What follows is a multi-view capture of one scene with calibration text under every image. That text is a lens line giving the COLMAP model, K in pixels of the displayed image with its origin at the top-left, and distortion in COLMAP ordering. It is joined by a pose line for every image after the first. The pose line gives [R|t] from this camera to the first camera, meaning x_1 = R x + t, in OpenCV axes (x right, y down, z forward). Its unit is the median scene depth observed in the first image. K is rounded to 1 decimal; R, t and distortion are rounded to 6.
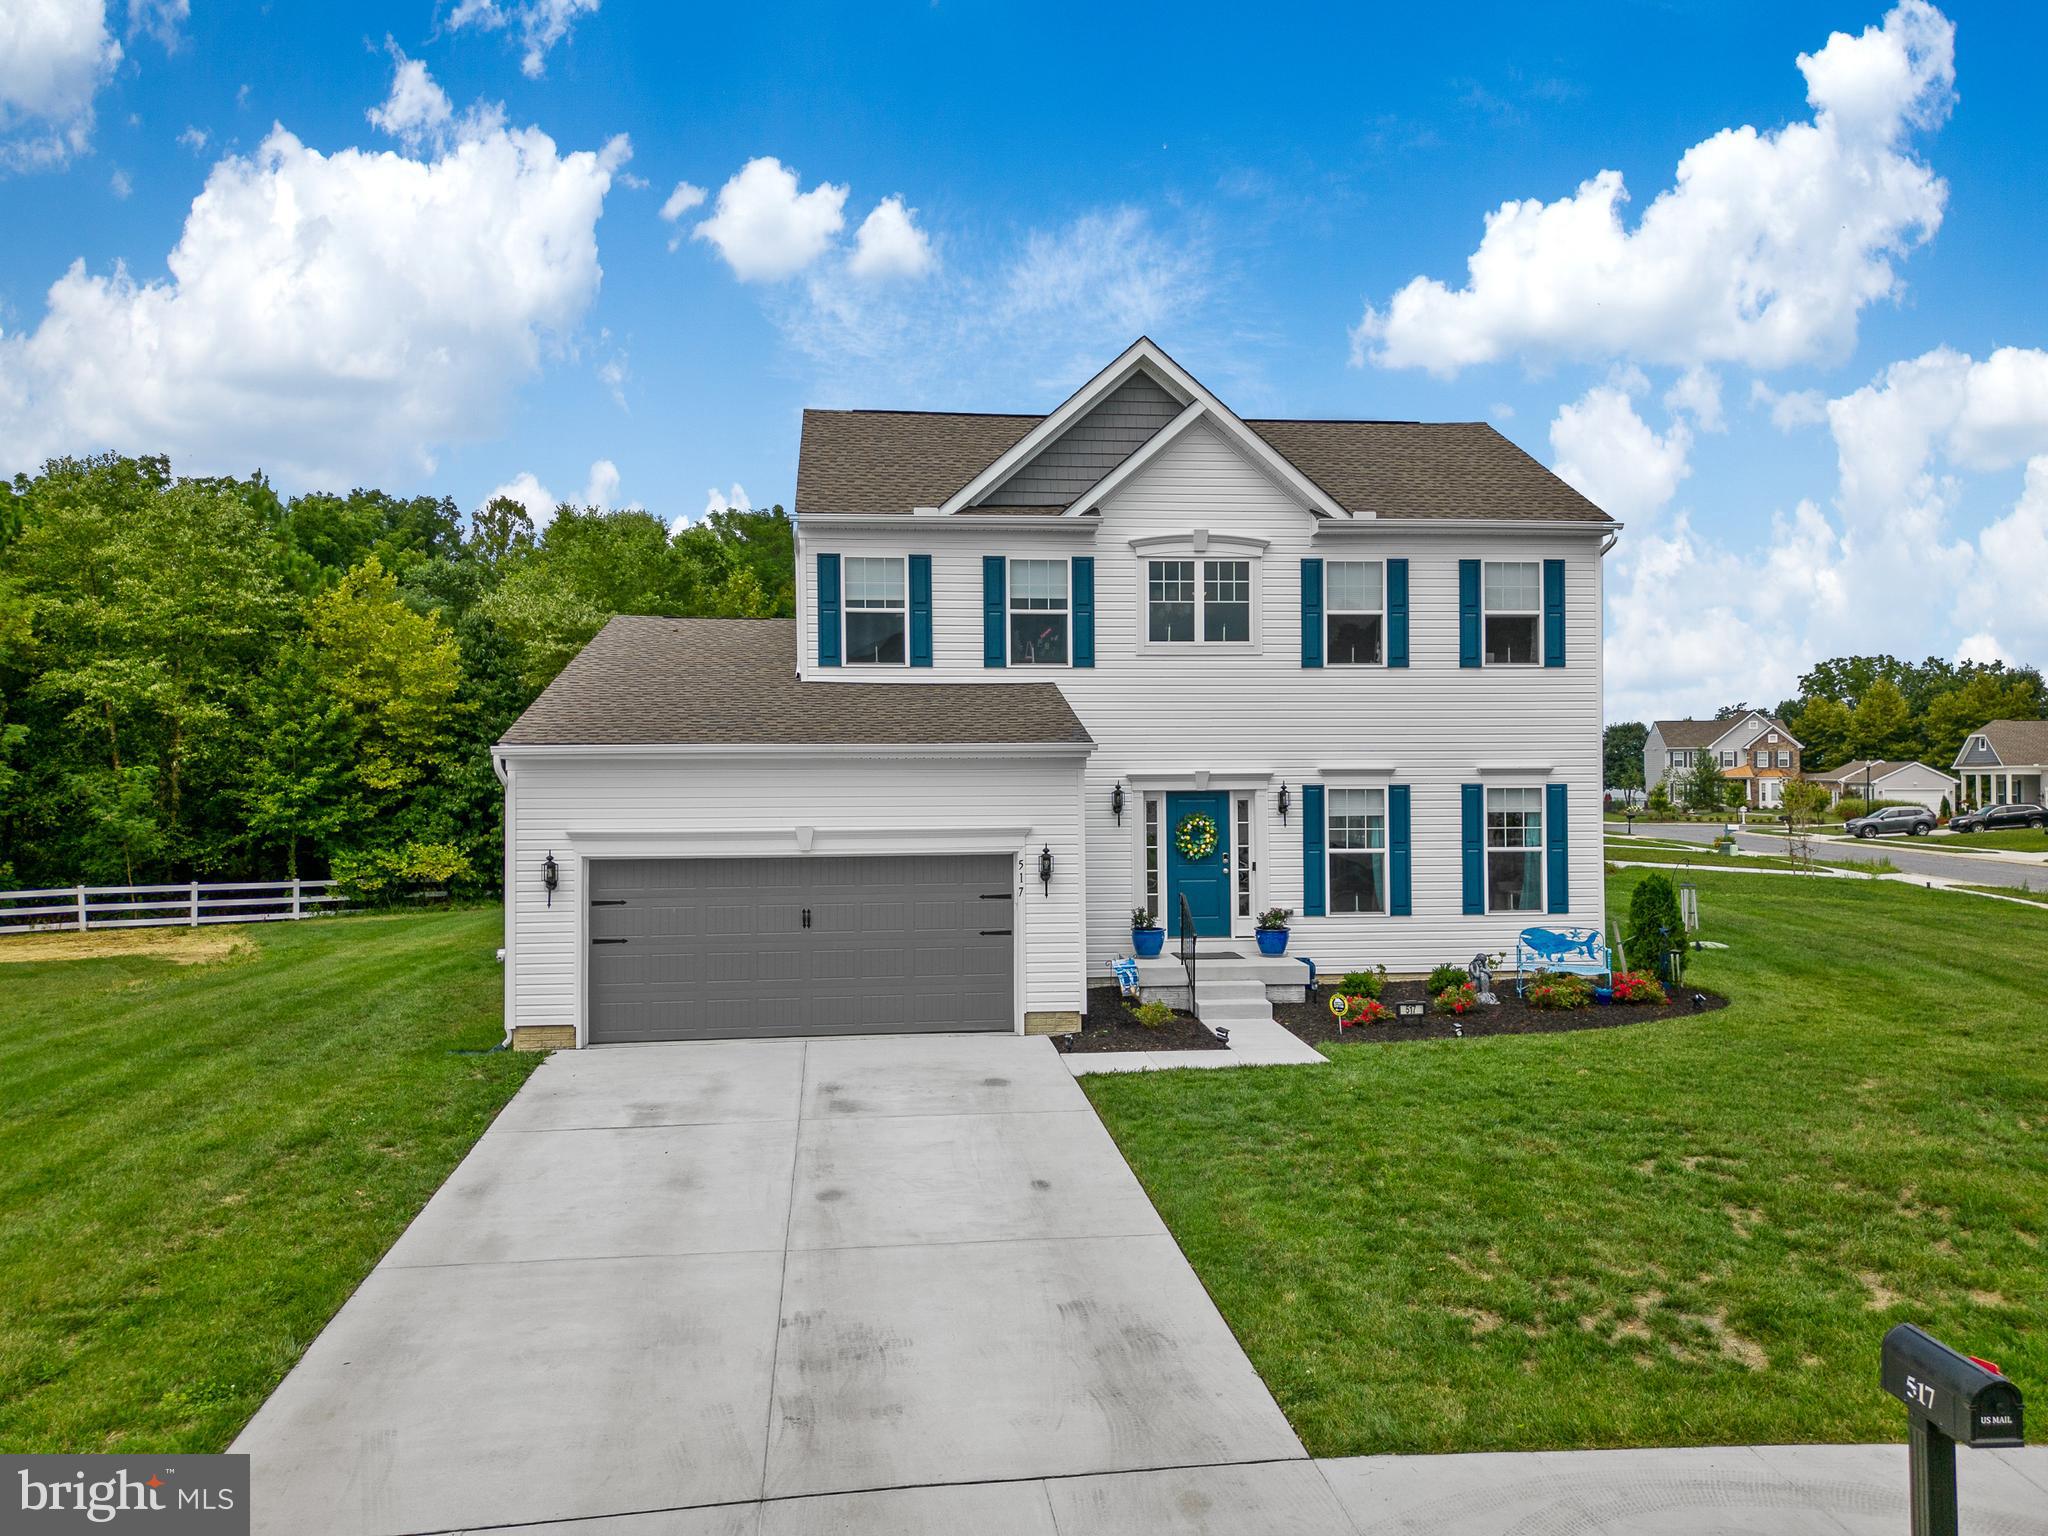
lens RADIAL K [[1417.5, 0, 1024.0], [0, 1417.5, 768.0], [0, 0, 1]] dist [0.088900, -0.002799]
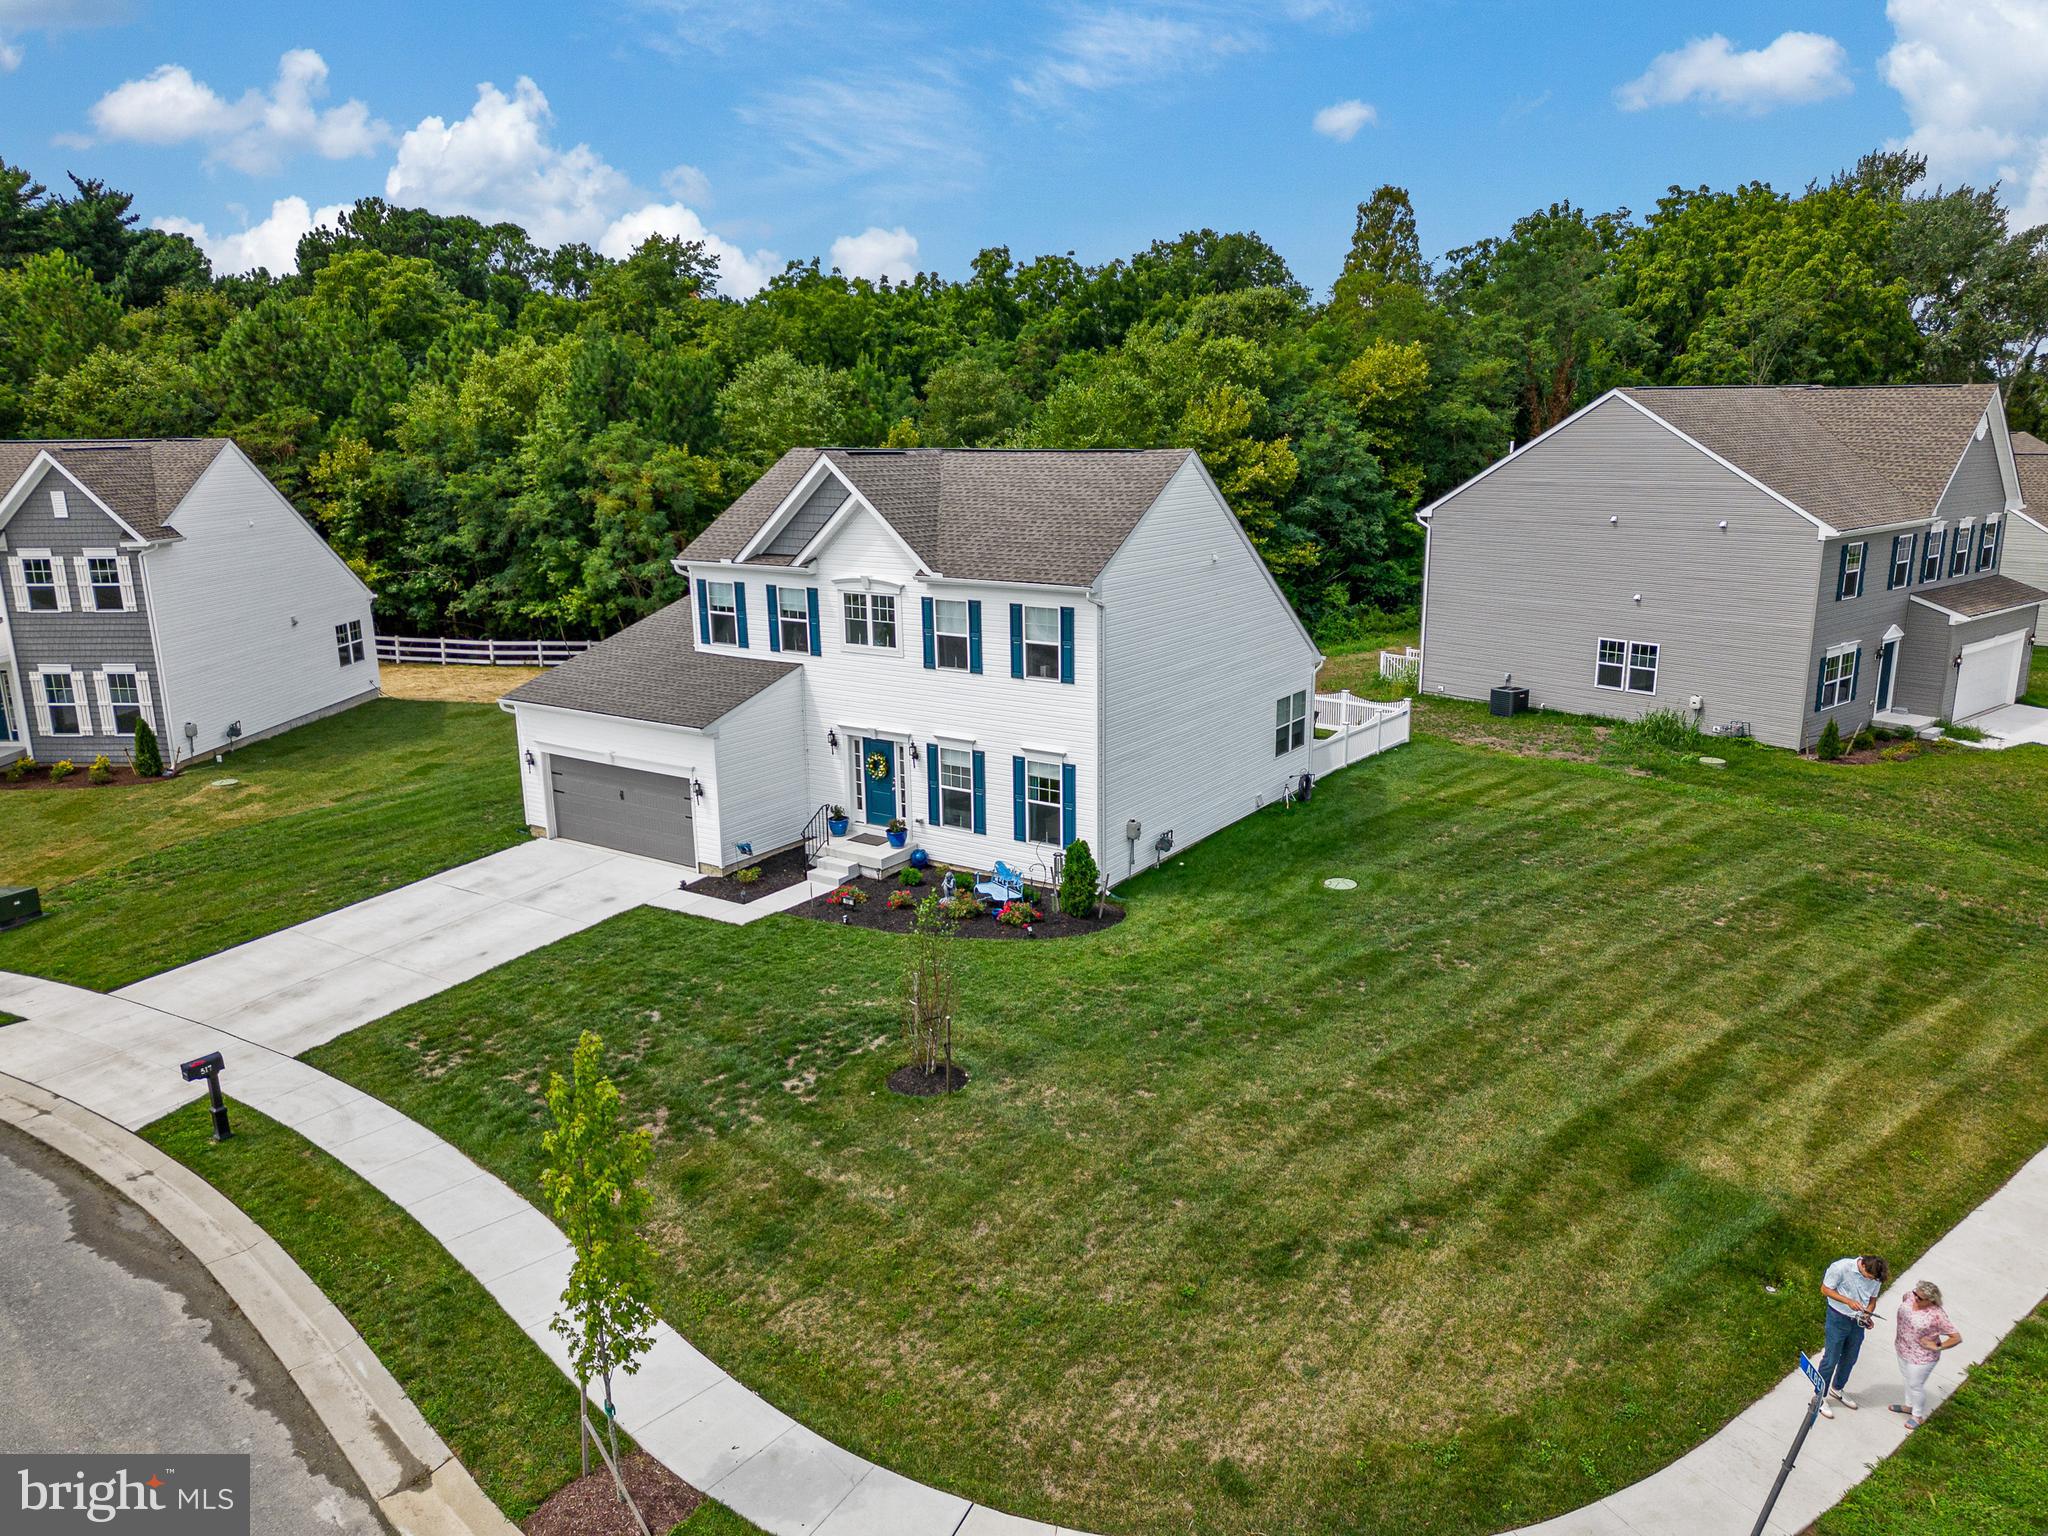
lens RADIAL K [[1417.5, 0, 1024.0], [0, 1417.5, 768.0], [0, 0, 1]] dist [0.088900, -0.002799]
pose [[0.777613, 0.144551, -0.611901, 1.233239], [0.007025, 0.971155, 0.238345, -0.330151], [0.628704, -0.189639, 0.754167, -0.101923]]
